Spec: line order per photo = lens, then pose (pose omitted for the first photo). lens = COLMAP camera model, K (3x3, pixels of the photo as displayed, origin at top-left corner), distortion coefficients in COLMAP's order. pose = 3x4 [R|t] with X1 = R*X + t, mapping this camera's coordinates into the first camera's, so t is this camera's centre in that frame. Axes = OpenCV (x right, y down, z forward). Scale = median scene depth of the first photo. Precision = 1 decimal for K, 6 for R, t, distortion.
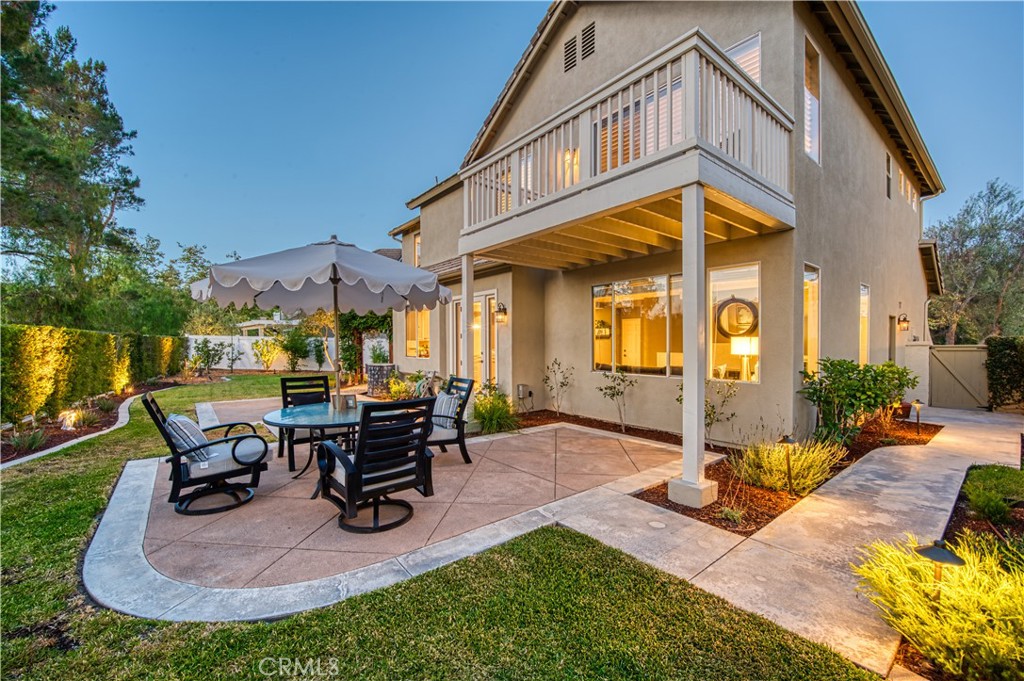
lens RADIAL K [[411.0, 0, 502.2], [0, 411.0, 345.3], [0, 0, 1]] dist [-0.000921, -0.000246]
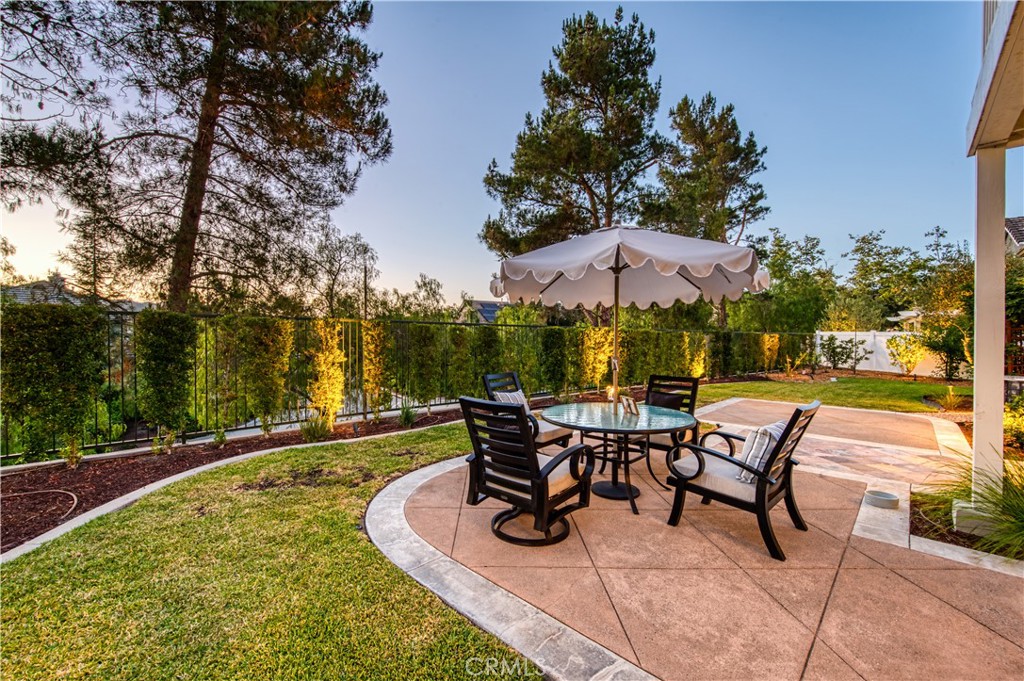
lens RADIAL K [[411.0, 0, 502.2], [0, 411.0, 345.3], [0, 0, 1]] dist [-0.000921, -0.000246]
pose [[0.129501, 0.015328, -0.991461, 0.375565], [-0.008108, 0.999863, 0.014399, -0.001103], [0.991546, 0.006174, 0.129607, 0.519387]]
